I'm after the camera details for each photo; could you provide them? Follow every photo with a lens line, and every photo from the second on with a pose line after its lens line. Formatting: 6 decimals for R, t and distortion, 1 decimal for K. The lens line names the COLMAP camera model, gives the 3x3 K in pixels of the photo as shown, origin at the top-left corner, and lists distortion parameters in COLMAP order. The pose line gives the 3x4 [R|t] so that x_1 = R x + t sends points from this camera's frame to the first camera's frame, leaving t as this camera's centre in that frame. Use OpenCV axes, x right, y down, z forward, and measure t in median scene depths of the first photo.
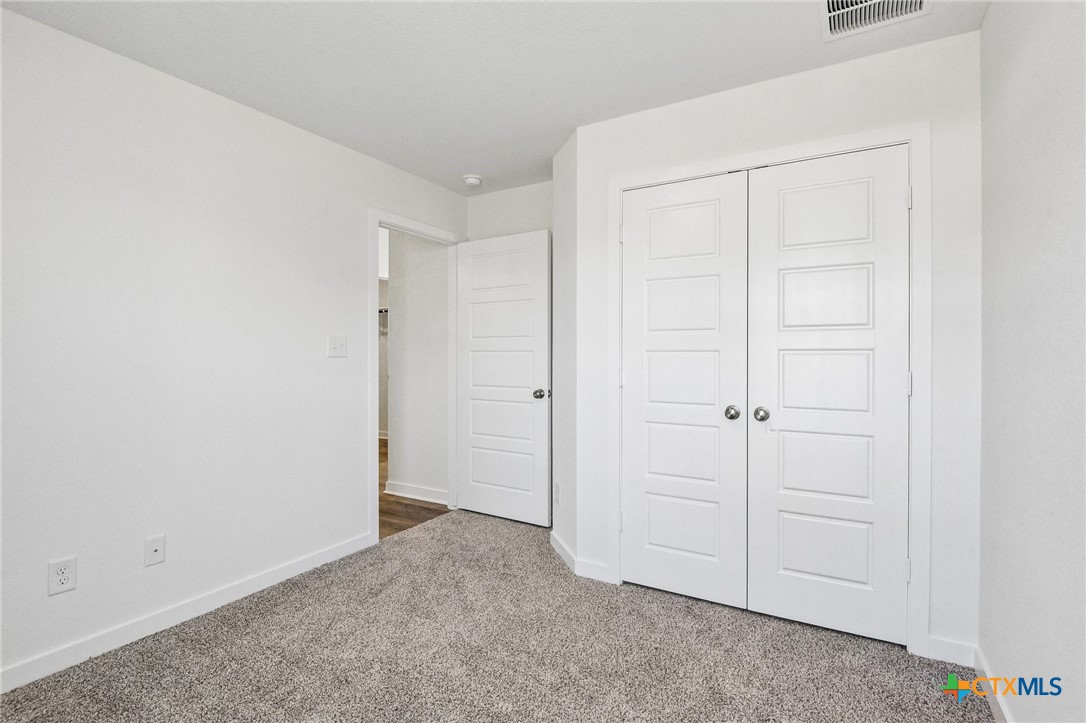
lens RADIAL K [[525.0, 0, 538.7], [0, 525.0, 352.1], [0, 0, 1]] dist [-0.012710, -0.000704]
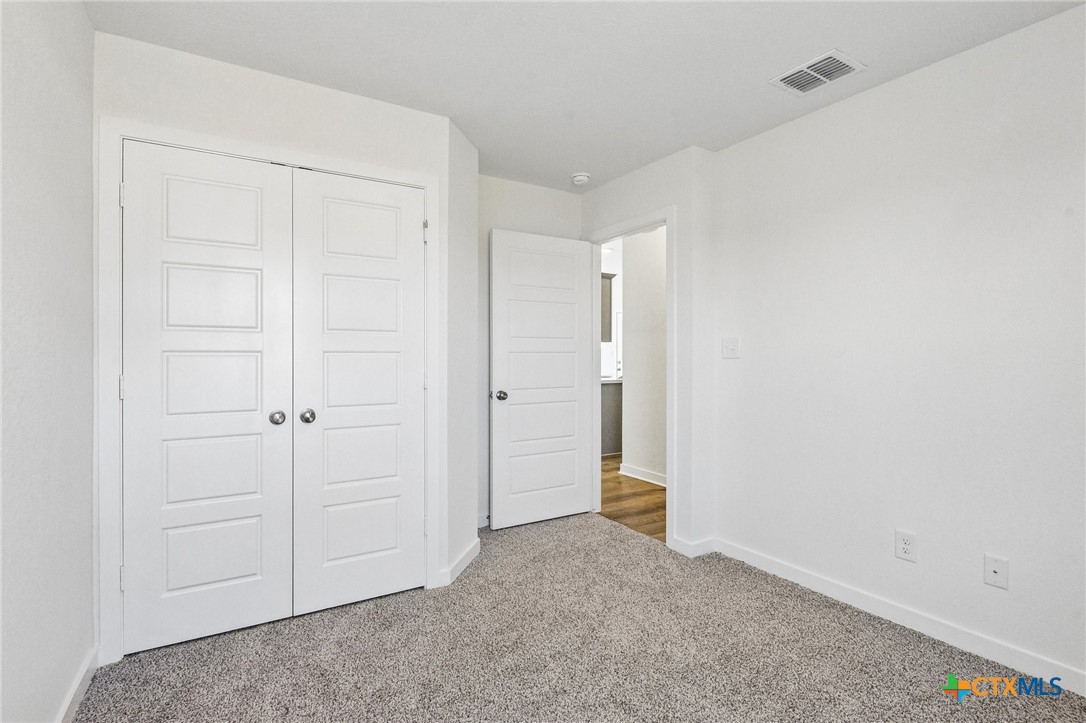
lens RADIAL K [[511.6, 0, 543.0], [0, 511.6, 361.5], [0, 0, 1]] dist [0.012725, -0.000375]
pose [[0.491130, -0.008949, 0.871041, -0.205721], [-0.003945, 0.999914, 0.012497, 0.000204], [-0.871078, -0.009574, 0.491052, 0.116852]]
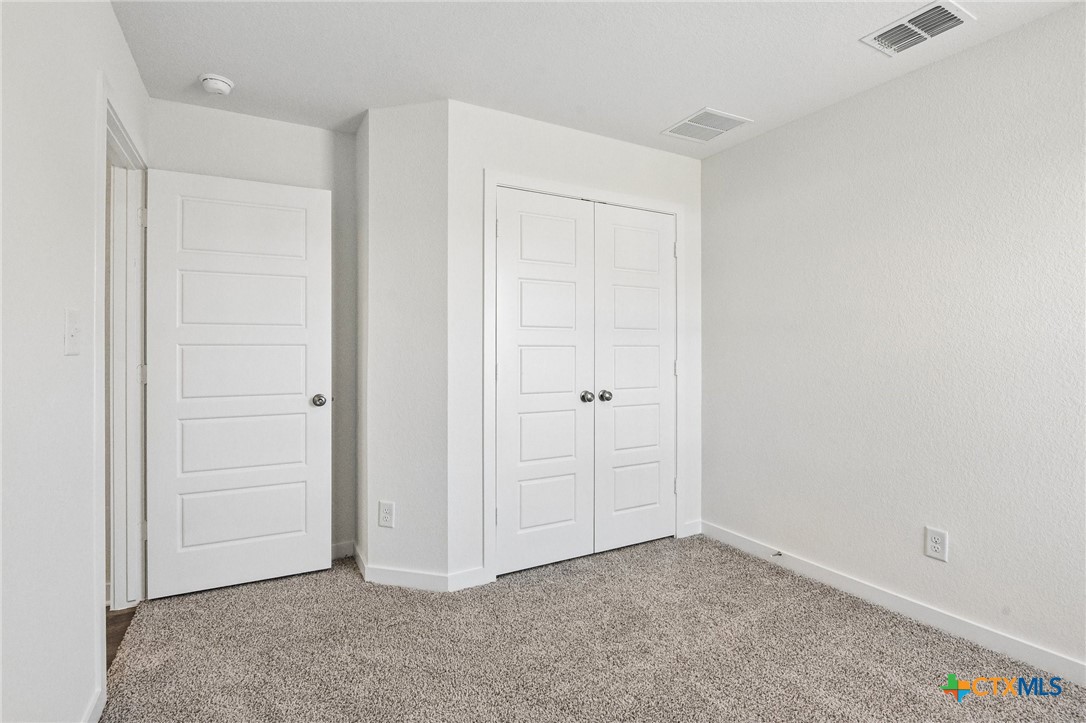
lens RADIAL K [[530.3, 0, 566.4], [0, 530.3, 346.3], [0, 0, 1]] dist [0.001572, -0.000443]
pose [[0.483819, 0.005532, 0.875151, -0.741090], [-0.003199, 0.999985, -0.004553, 0.003564], [-0.875162, -0.000597, 0.483829, 0.440829]]
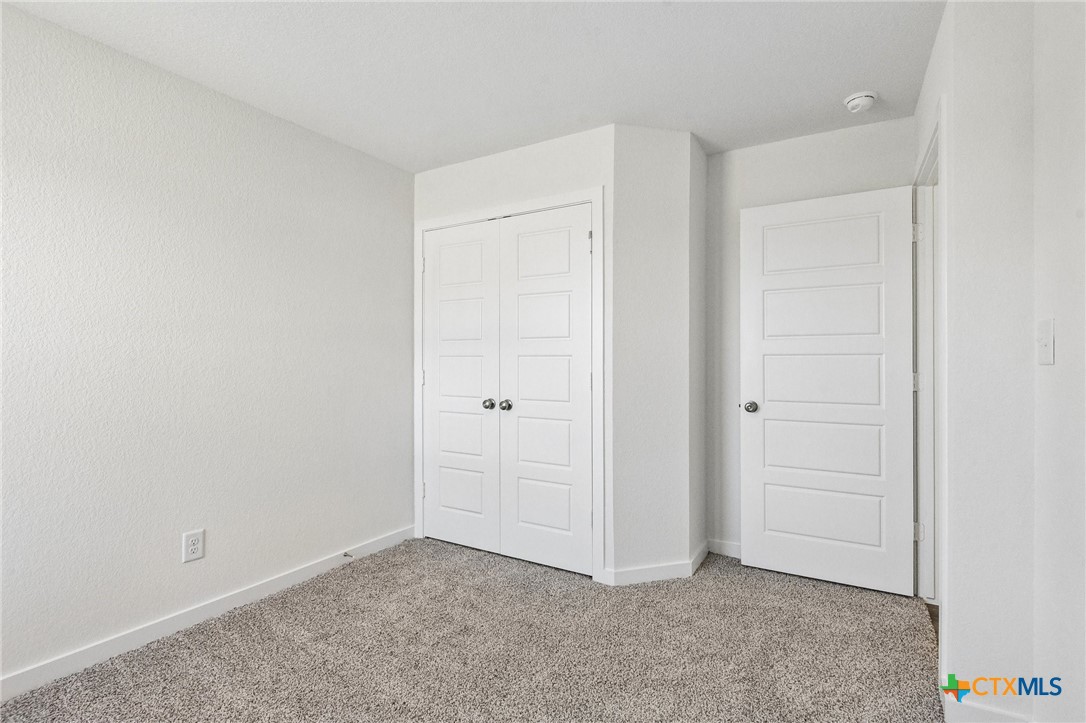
lens RADIAL K [[524.0, 0, 543.0], [0, 524.0, 361.5], [0, 0, 1]] dist [0.010689, -0.000201]
pose [[0.999931, 0.000798, -0.011688, 0.517641], [-0.000691, 0.999958, 0.009142, -0.001858], [0.011694, -0.009134, 0.999890, -0.308502]]
